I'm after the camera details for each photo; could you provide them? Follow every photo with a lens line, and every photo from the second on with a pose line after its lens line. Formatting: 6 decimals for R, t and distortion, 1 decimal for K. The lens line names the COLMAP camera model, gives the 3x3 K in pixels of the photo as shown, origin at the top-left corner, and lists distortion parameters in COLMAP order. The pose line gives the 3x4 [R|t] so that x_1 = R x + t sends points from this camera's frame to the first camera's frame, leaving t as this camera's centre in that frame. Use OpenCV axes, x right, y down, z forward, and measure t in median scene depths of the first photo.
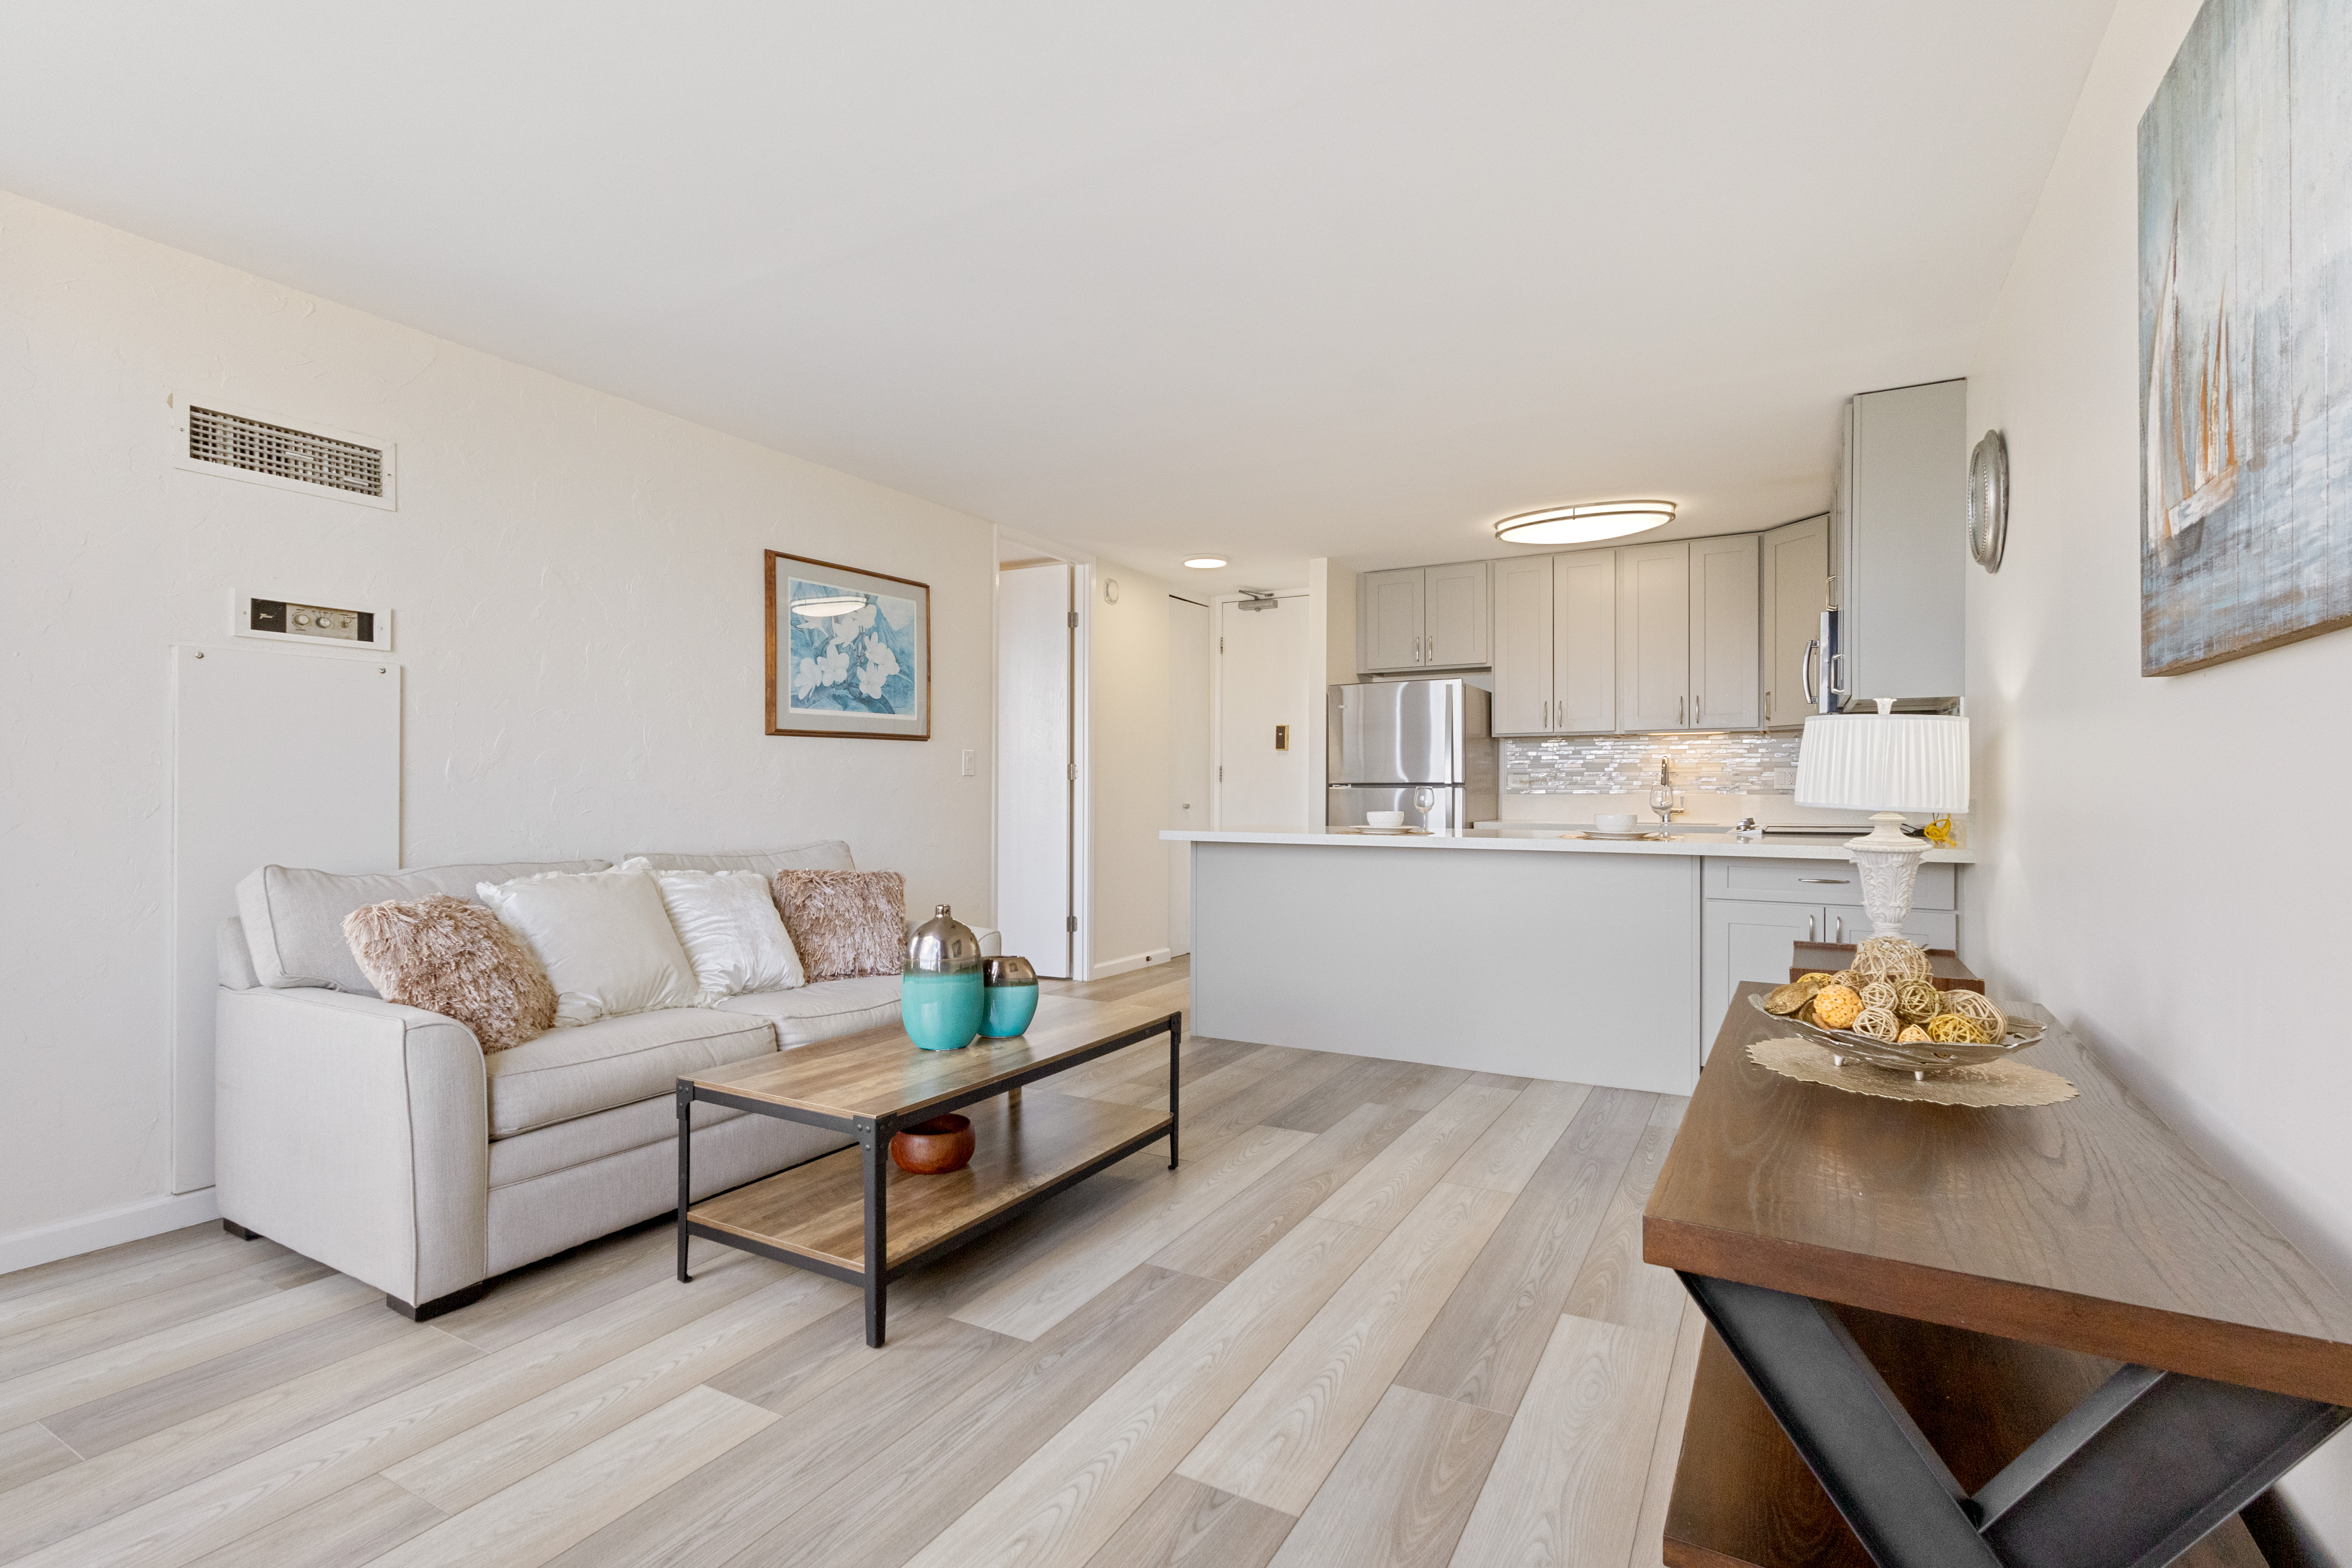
lens RADIAL K [[1122.3, 0, 1162.6], [0, 1122.3, 787.1], [0, 0, 1]] dist [-0.001598, 0.002152]
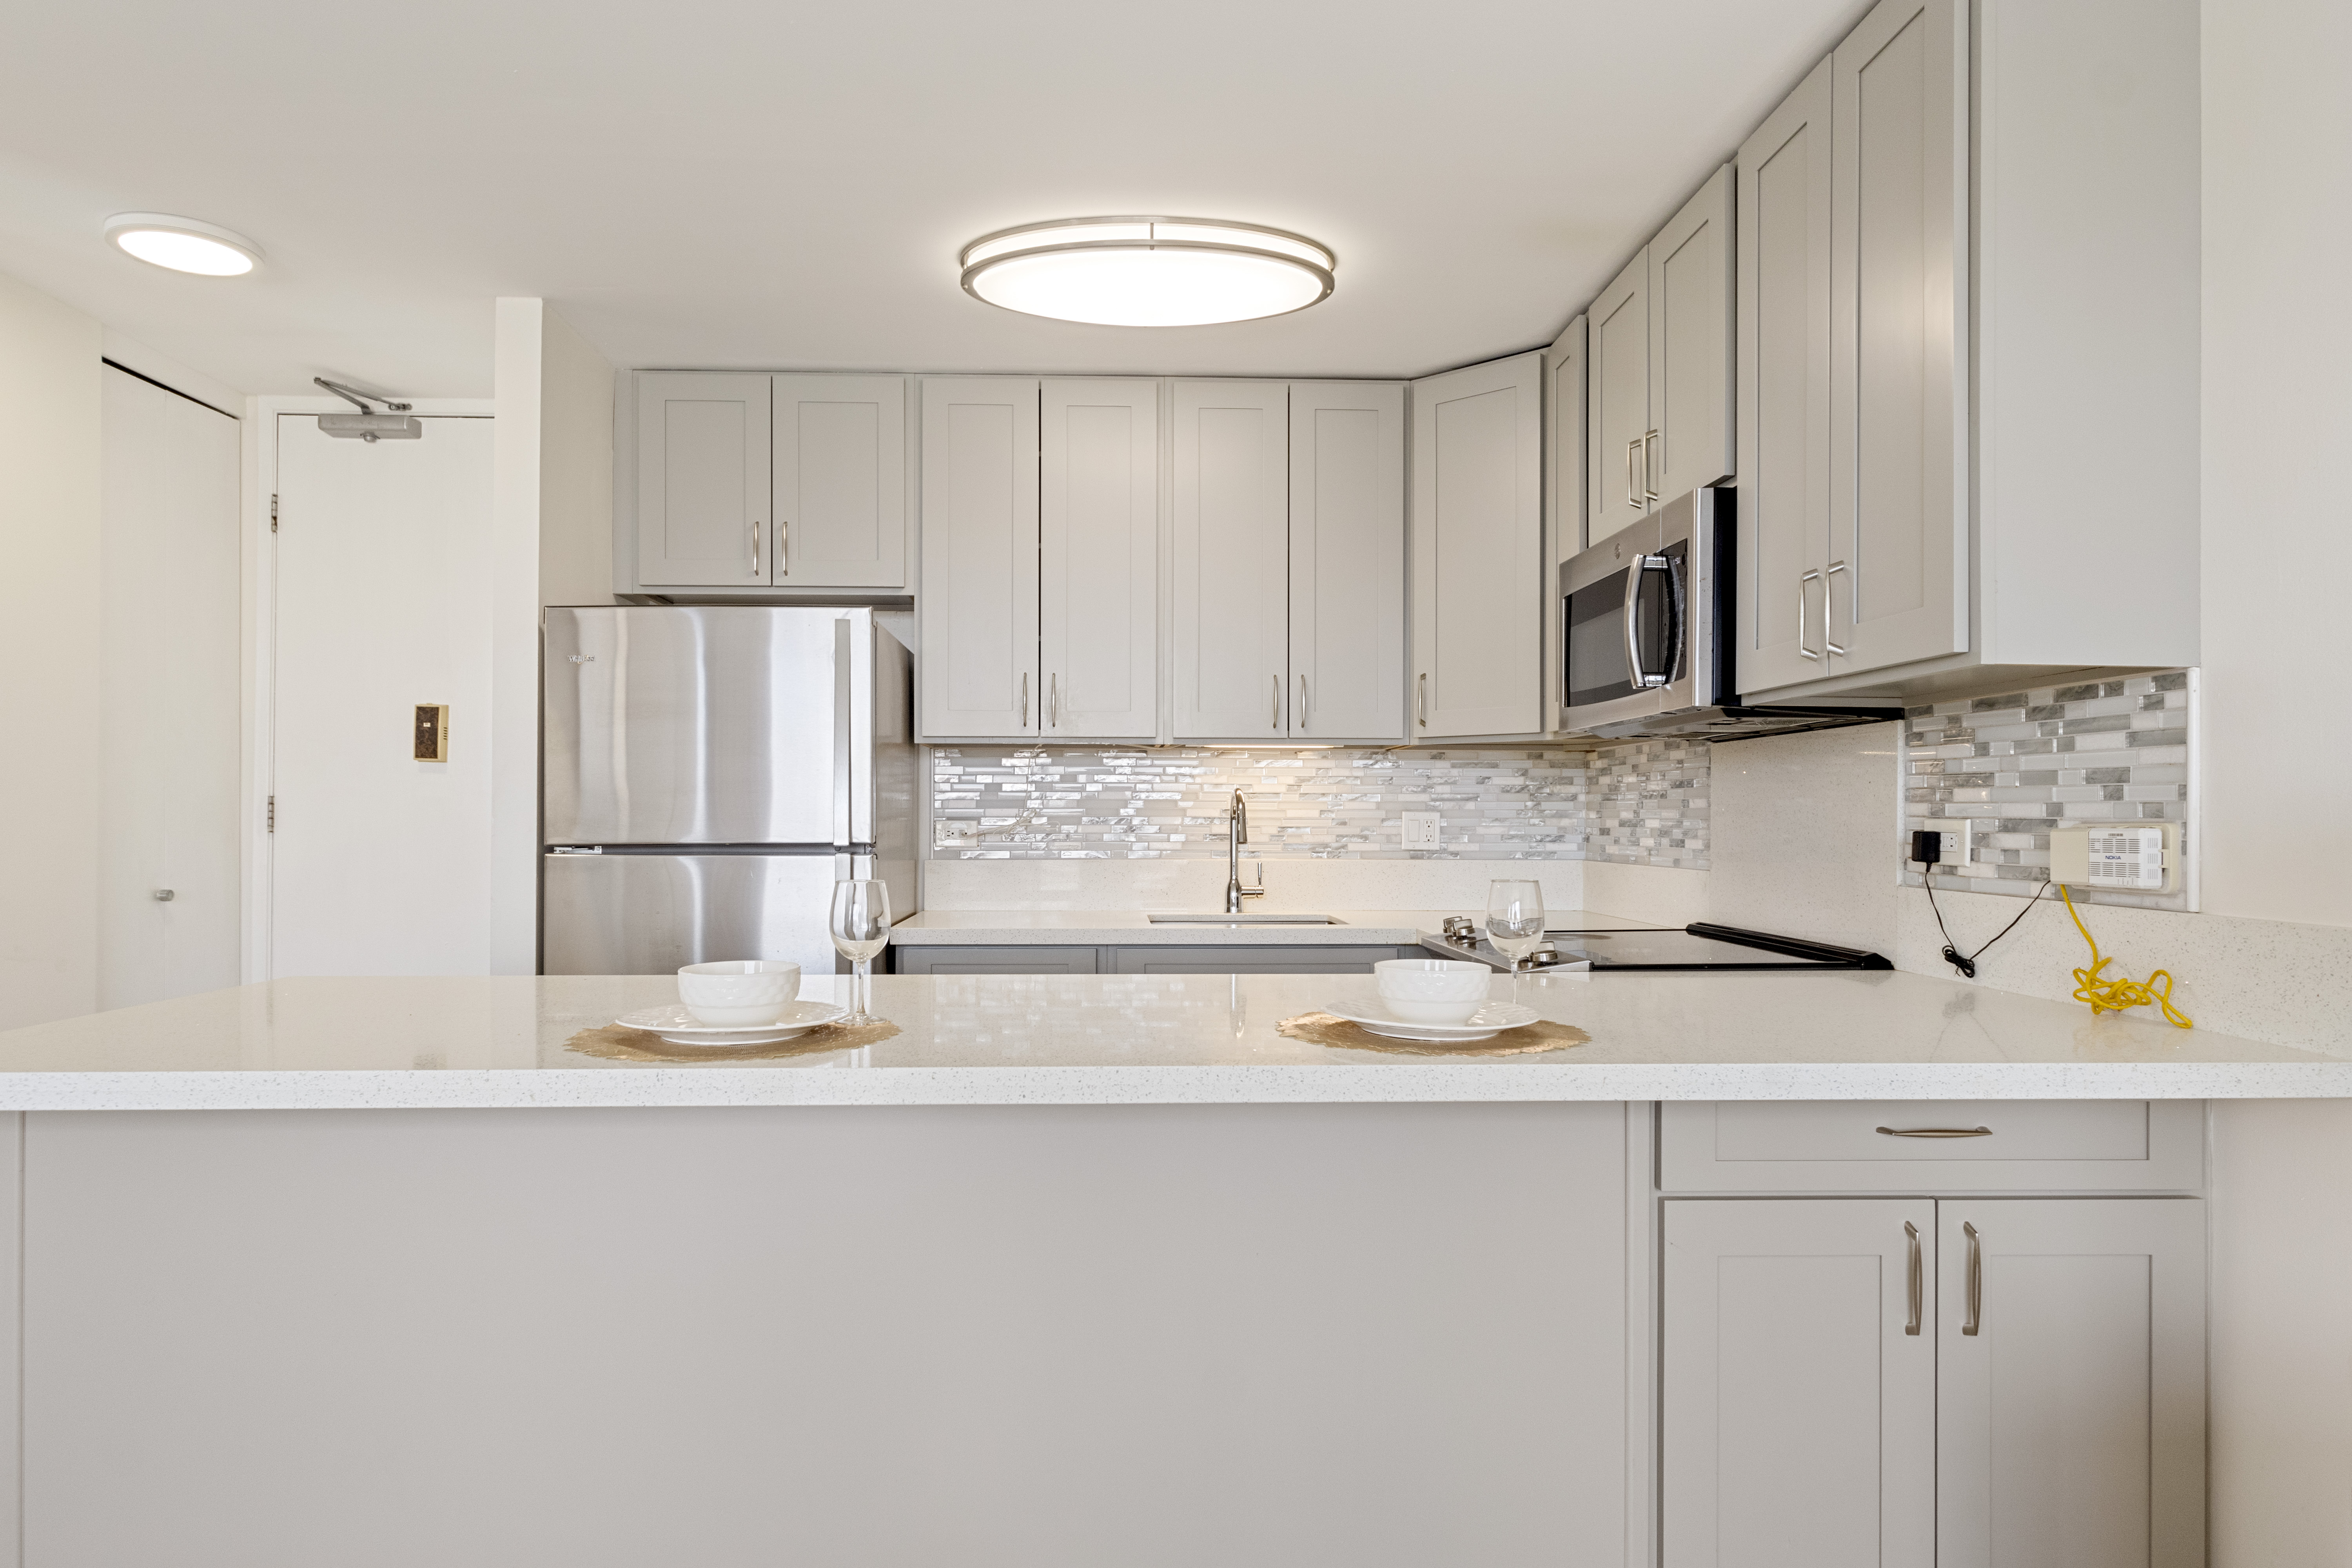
lens RADIAL K [[1394.9, 0, 1180.4], [0, 1394.9, 808.8], [0, 0, 1]] dist [0.004708, -0.007460]
pose [[0.842785, 0.004233, 0.538234, 0.069275], [-0.002154, 0.999988, -0.004493, -0.014430], [-0.538246, 0.002627, 0.842784, 0.442819]]
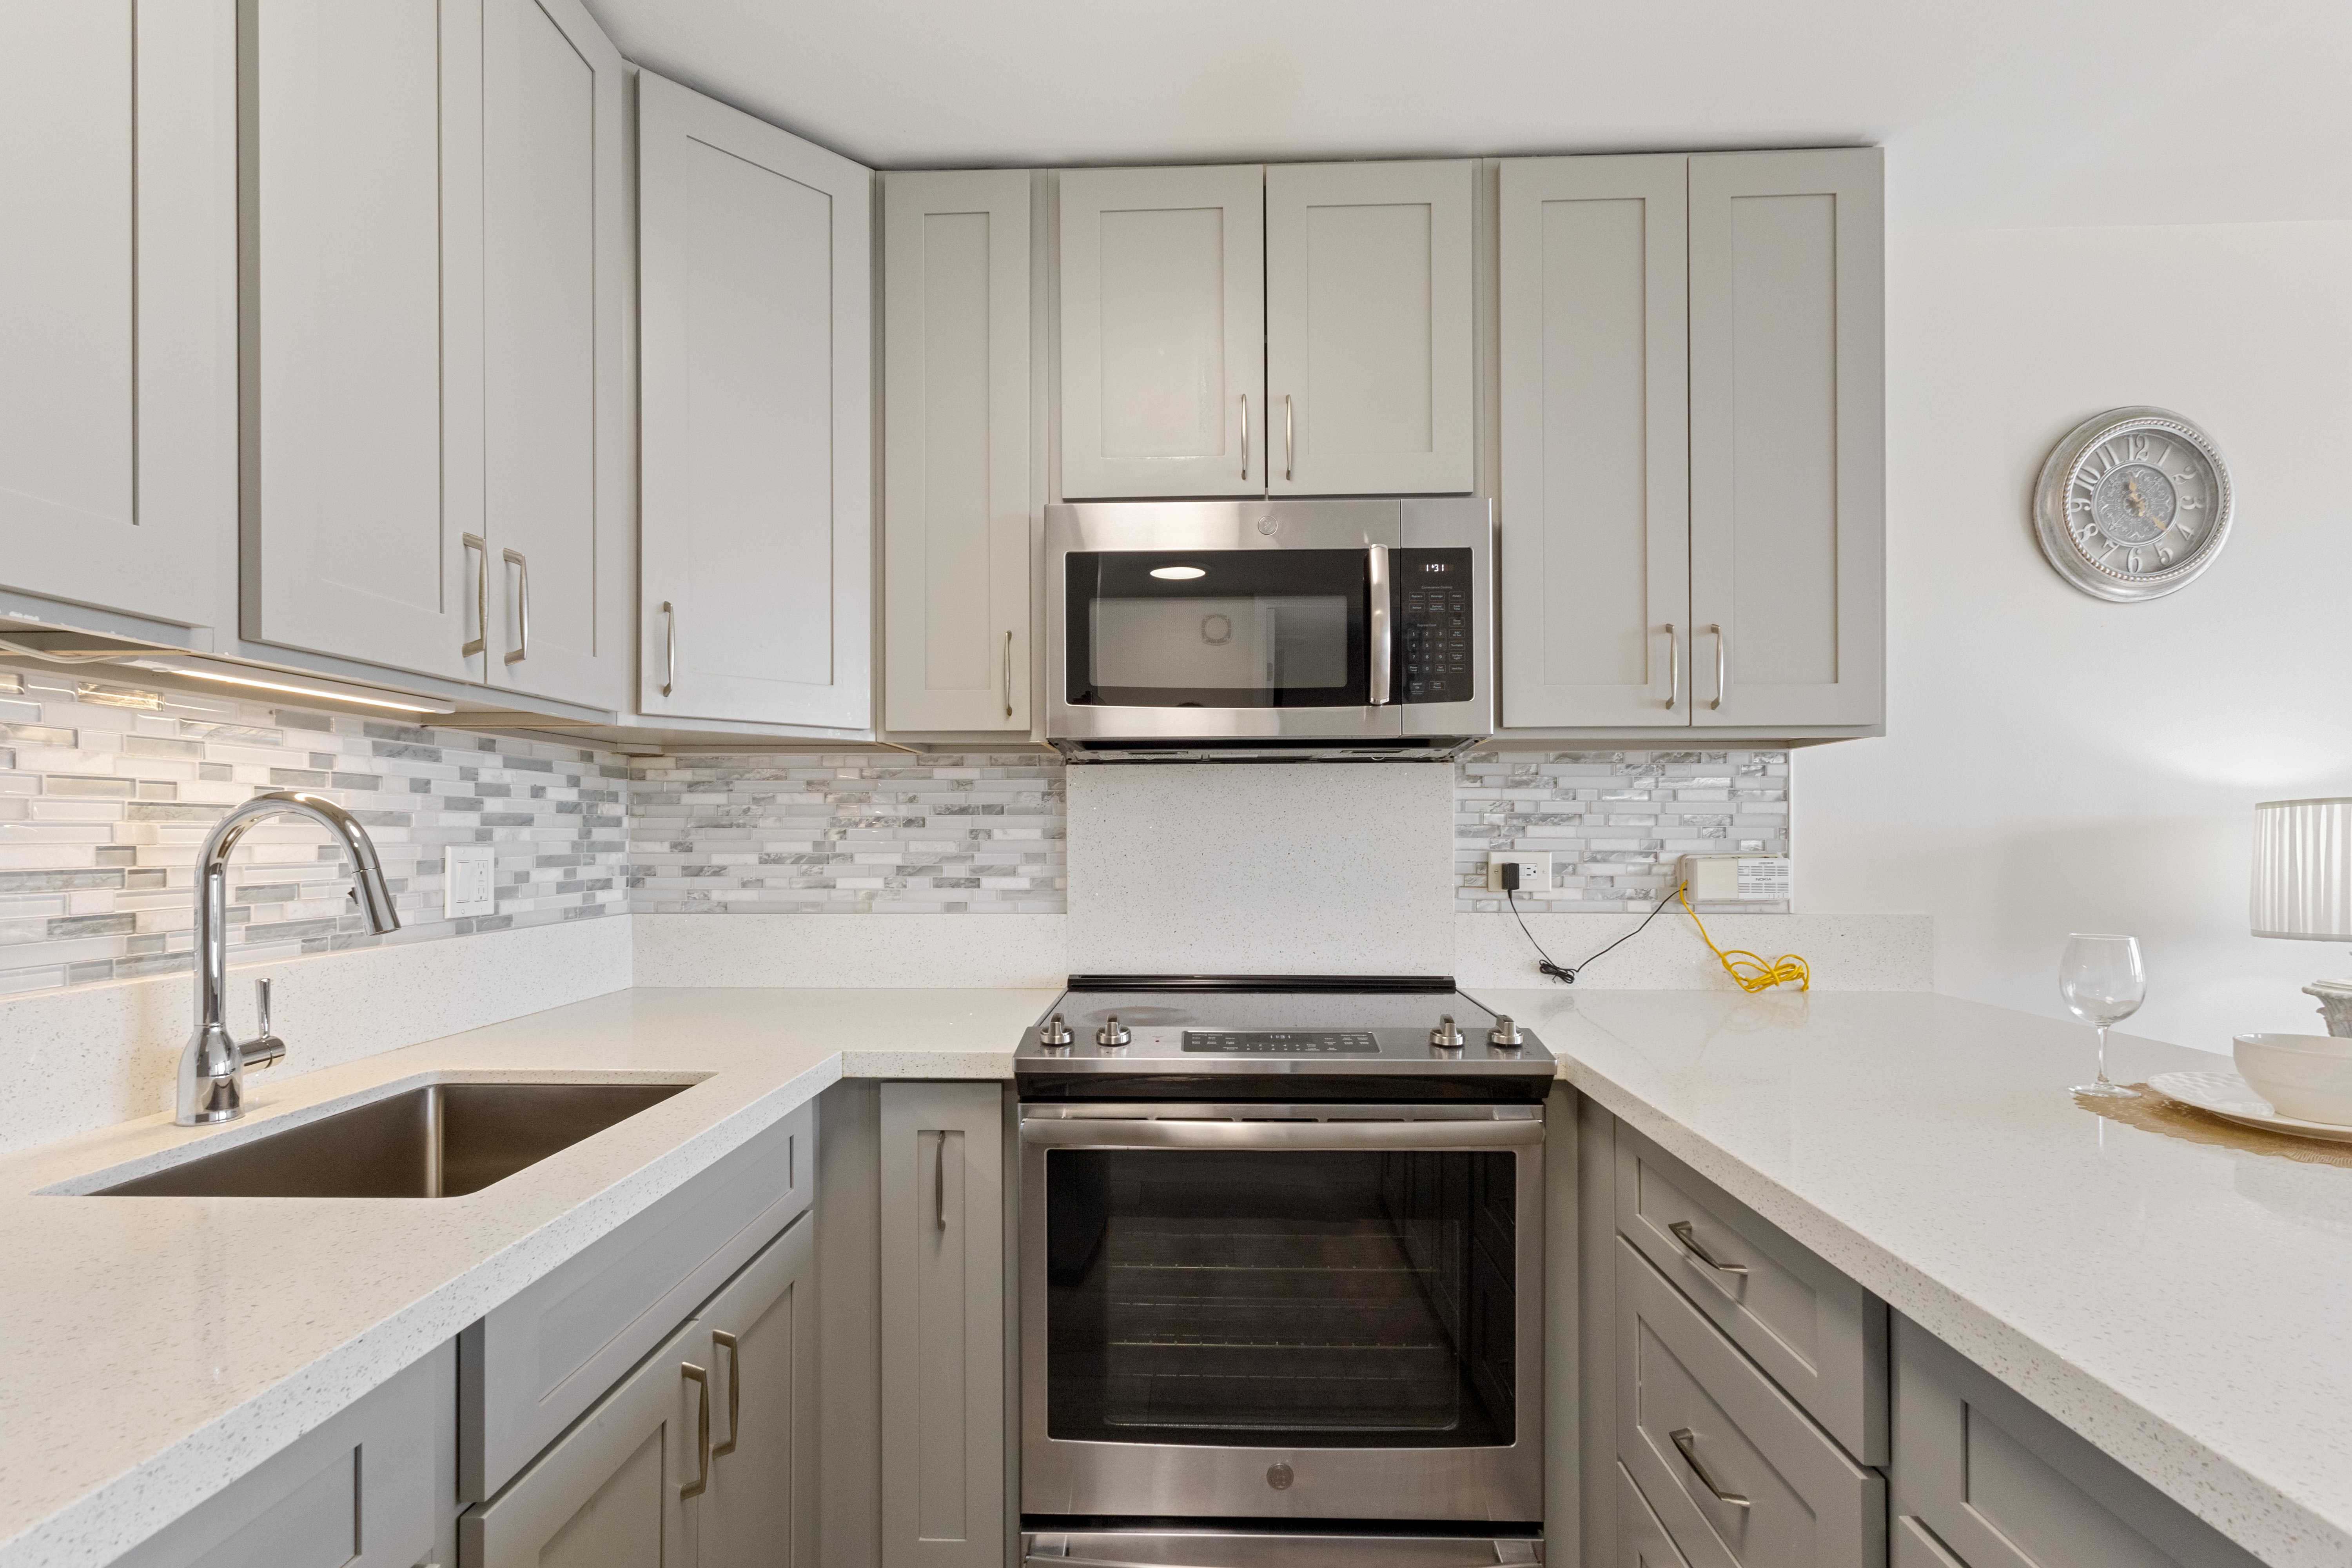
lens RADIAL K [[1122.3, 0, 1181.2], [0, 1122.3, 832.4], [0, 0, 1]] dist [-0.001598, 0.002152]
pose [[-0.463842, 0.000916, 0.885918, 0.183768], [-0.000497, 0.999999, -0.001294, -0.019494], [-0.885918, -0.001041, -0.463841, 0.912241]]
